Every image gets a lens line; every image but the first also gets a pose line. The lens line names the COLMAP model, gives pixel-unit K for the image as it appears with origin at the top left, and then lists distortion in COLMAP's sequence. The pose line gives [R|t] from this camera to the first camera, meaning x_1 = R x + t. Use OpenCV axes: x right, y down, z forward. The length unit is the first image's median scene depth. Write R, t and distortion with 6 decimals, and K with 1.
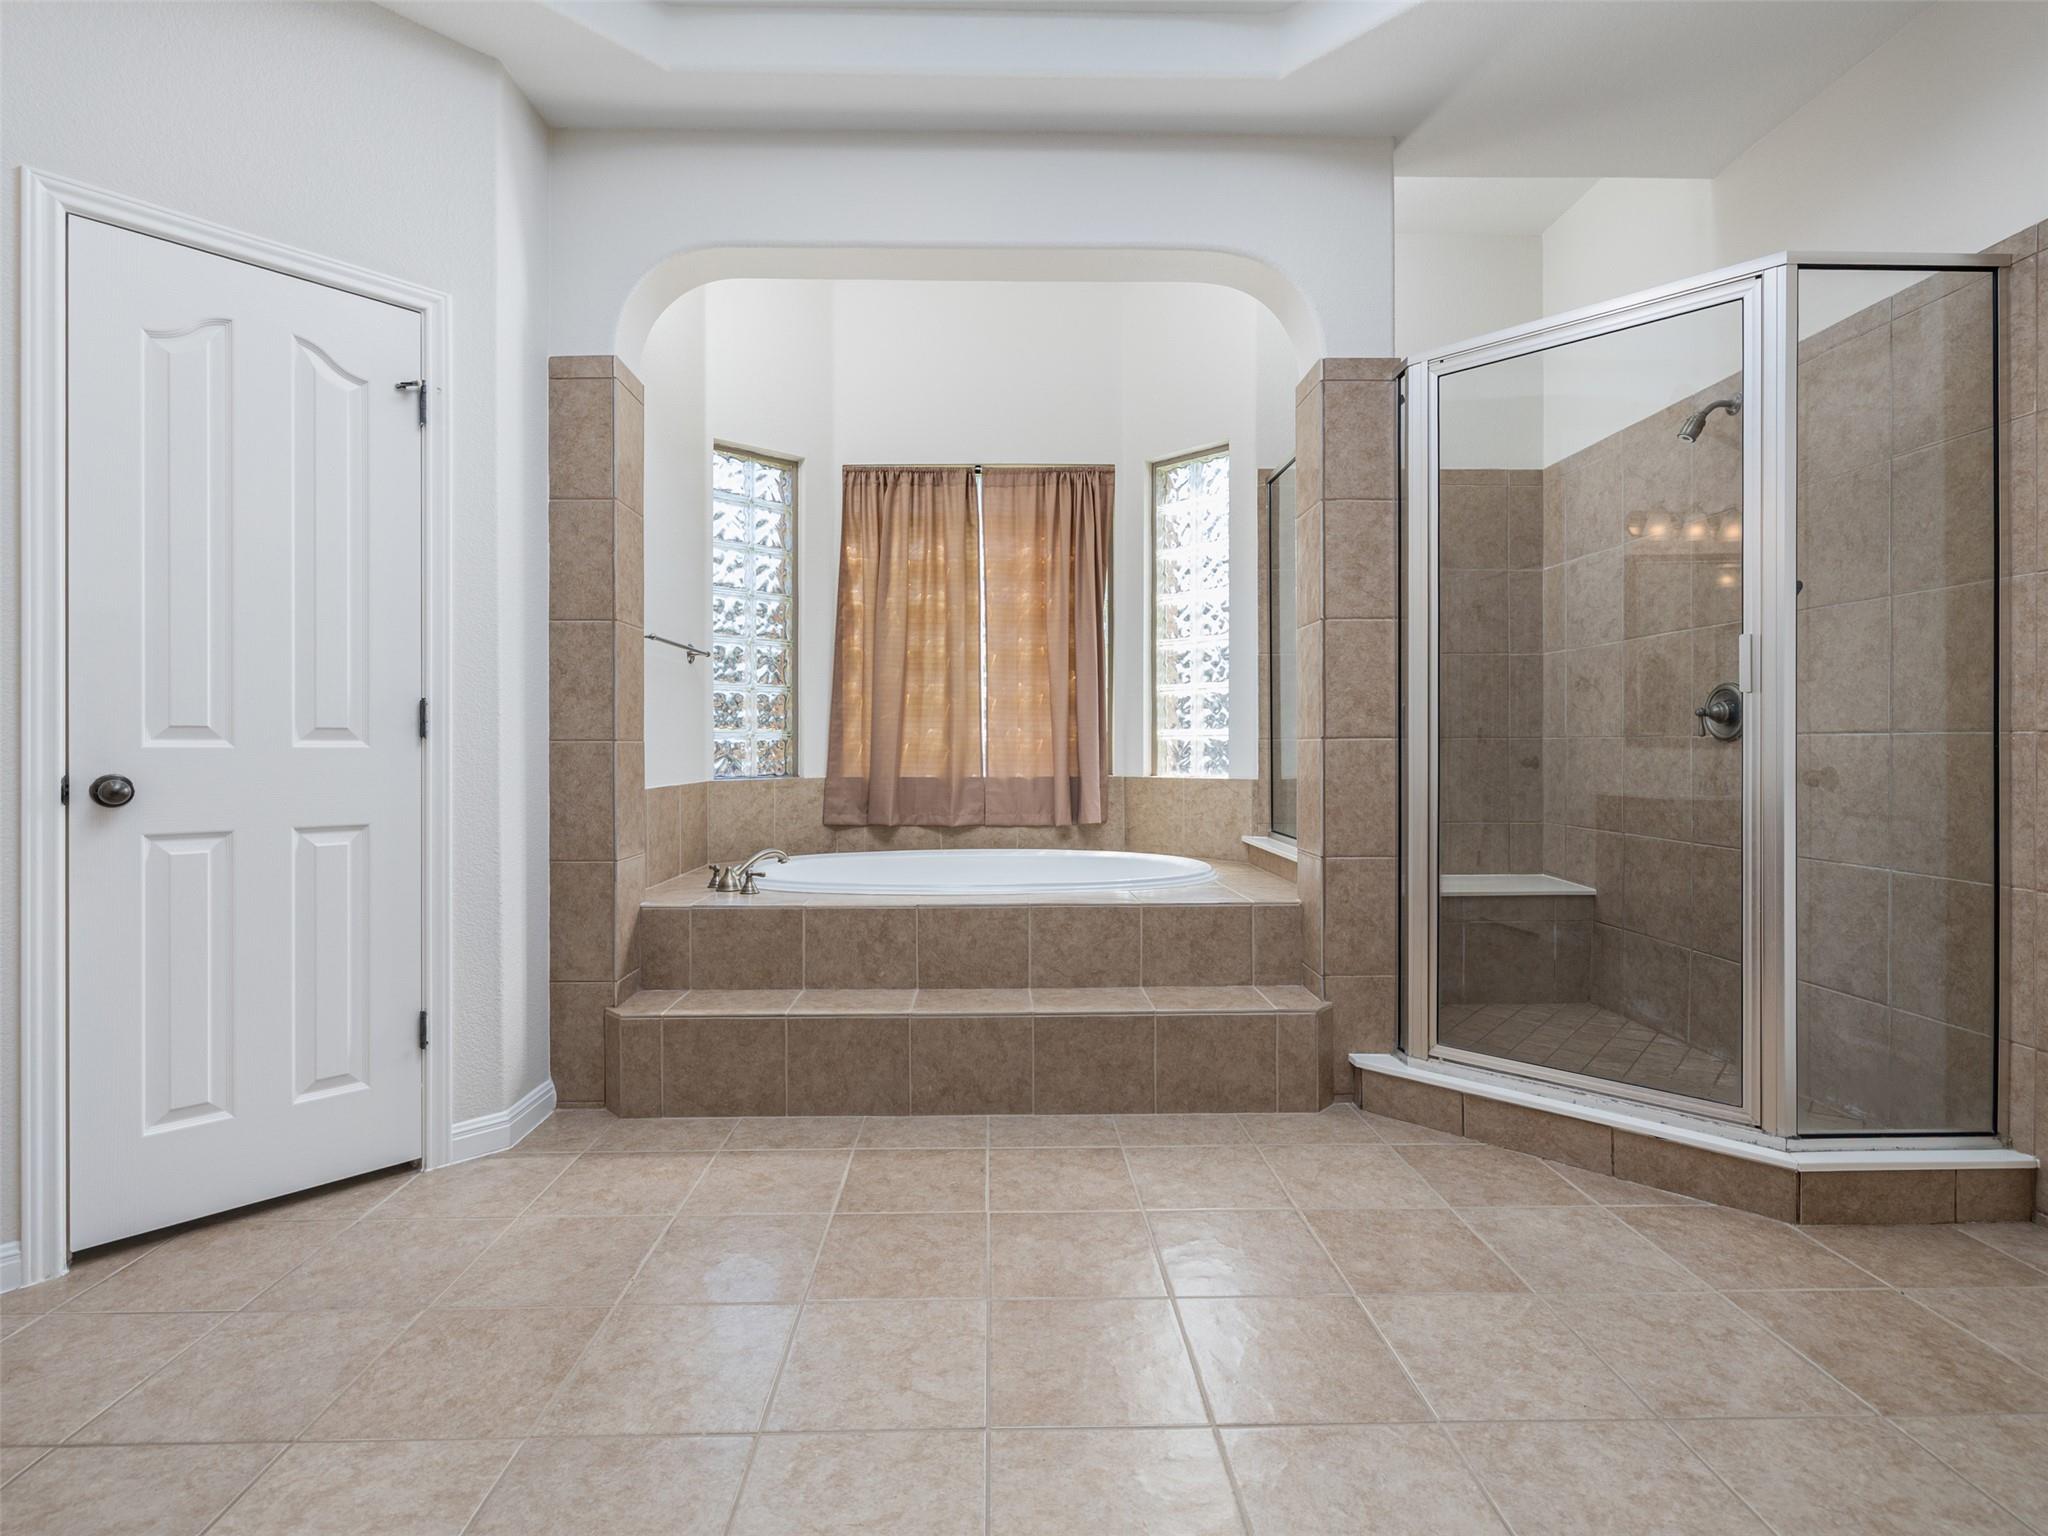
lens RADIAL K [[993.7, 0, 1018.8], [0, 993.7, 751.5], [0, 0, 1]] dist [0.000653, 0.000204]
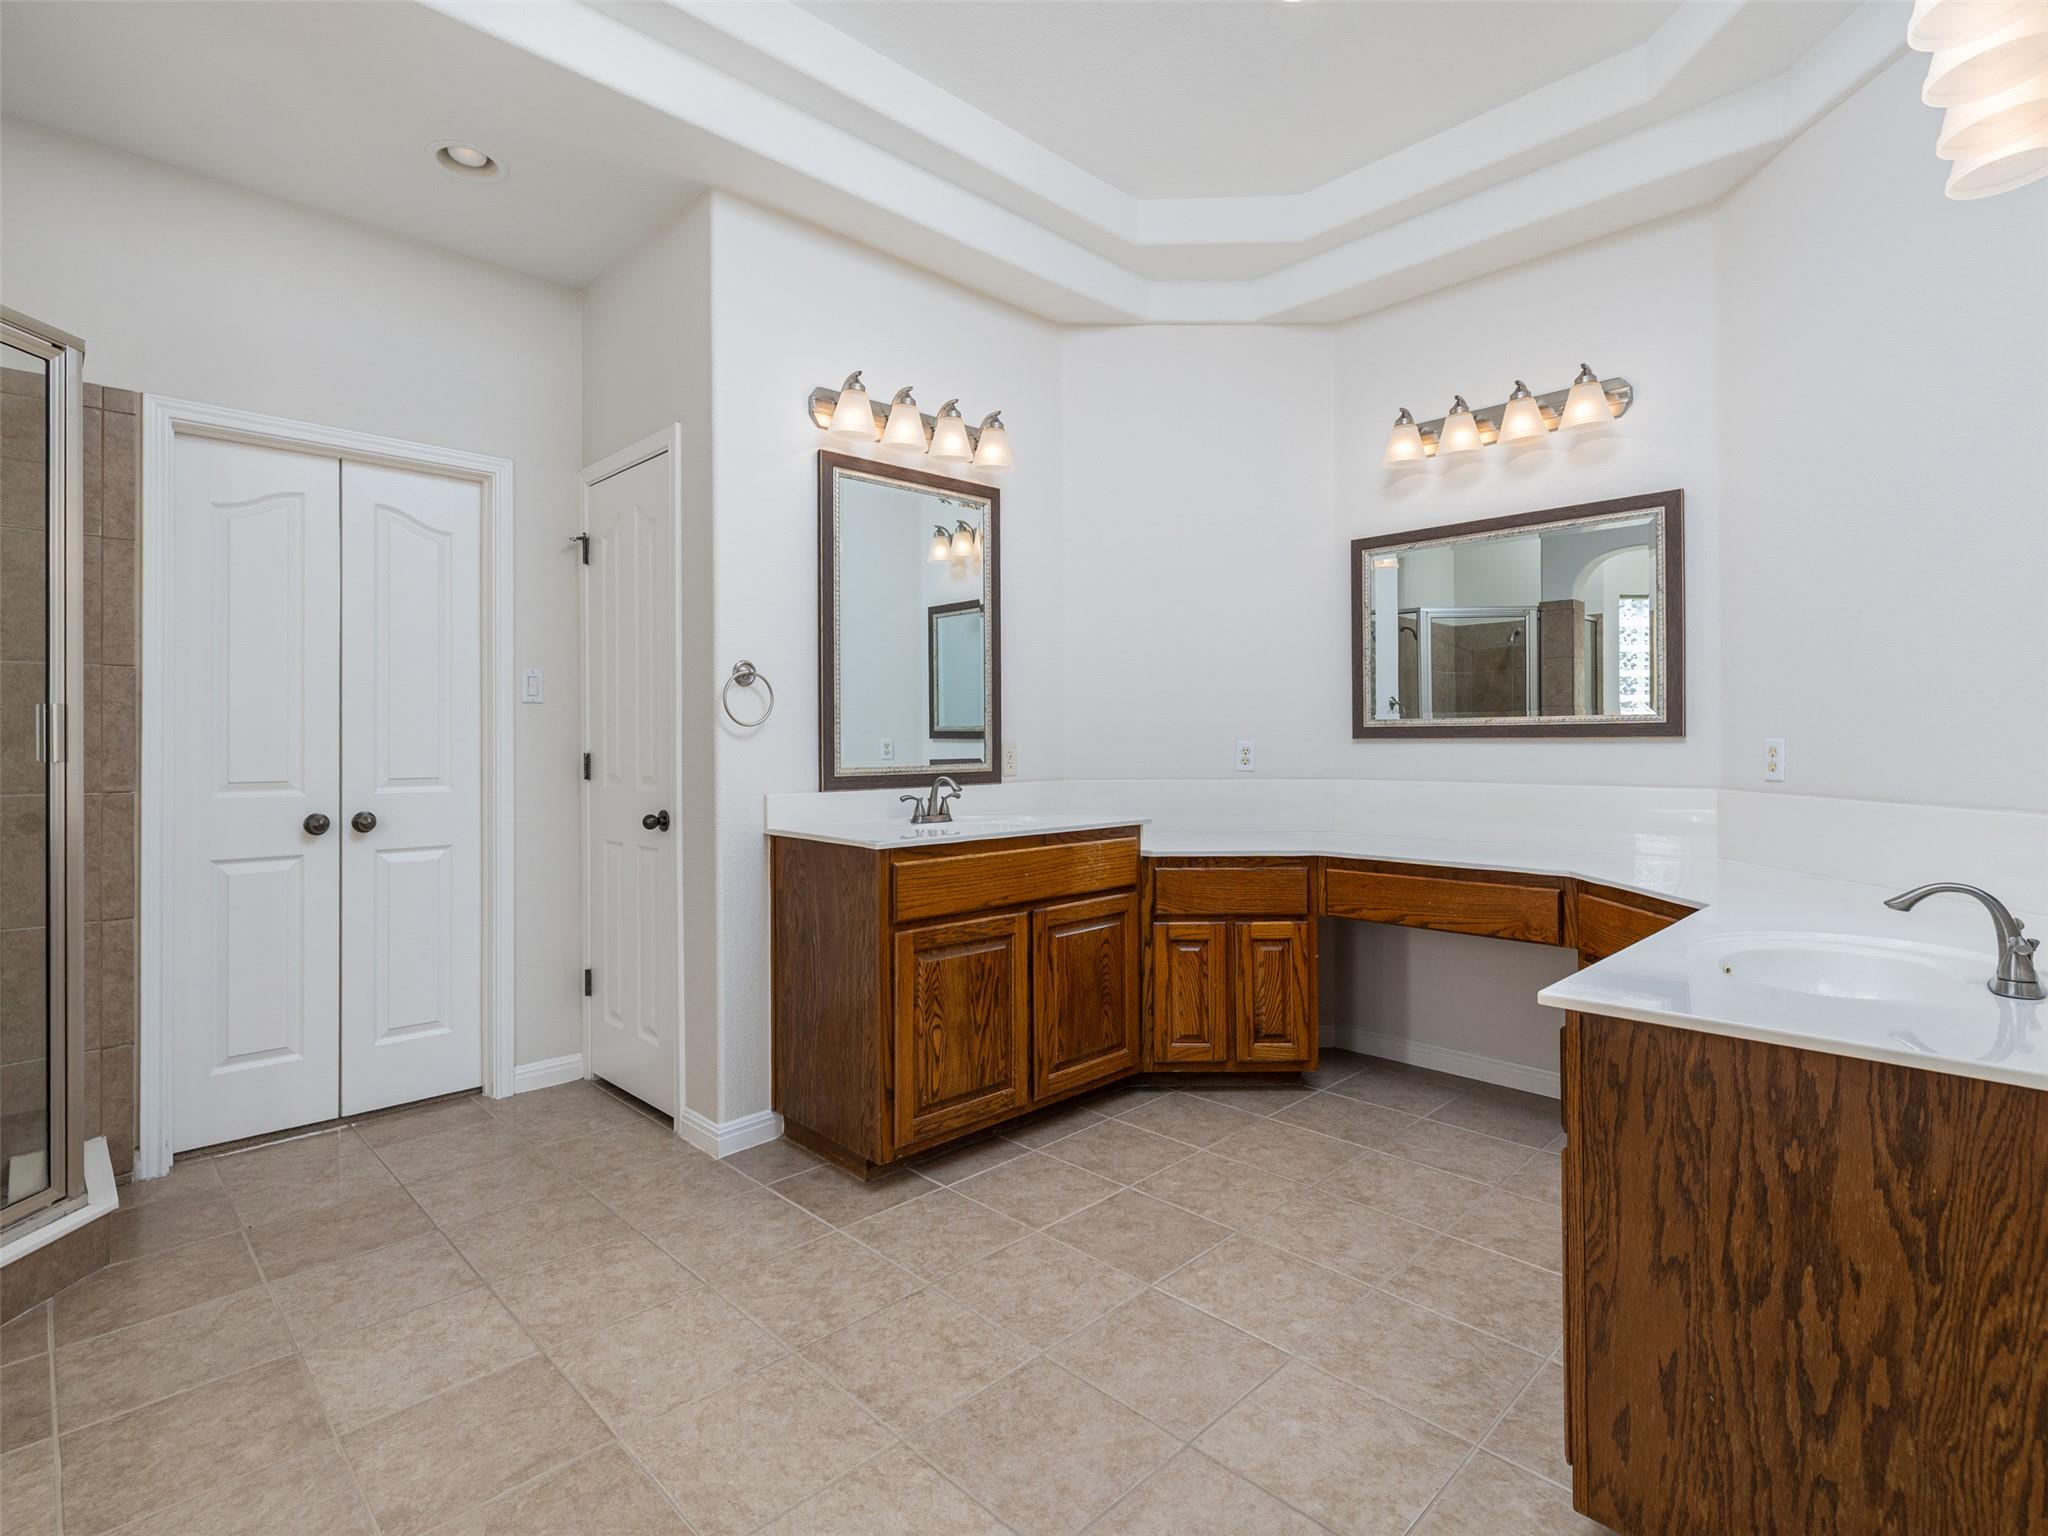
lens RADIAL K [[993.7, 0, 1019.6], [0, 993.7, 750.5], [0, 0, 1]] dist [0.000653, 0.000204]
pose [[-0.690334, -0.002758, 0.723485, -0.718917], [0.005882, 0.999938, 0.009425, -0.084279], [-0.723467, 0.010762, -0.690275, 1.112524]]
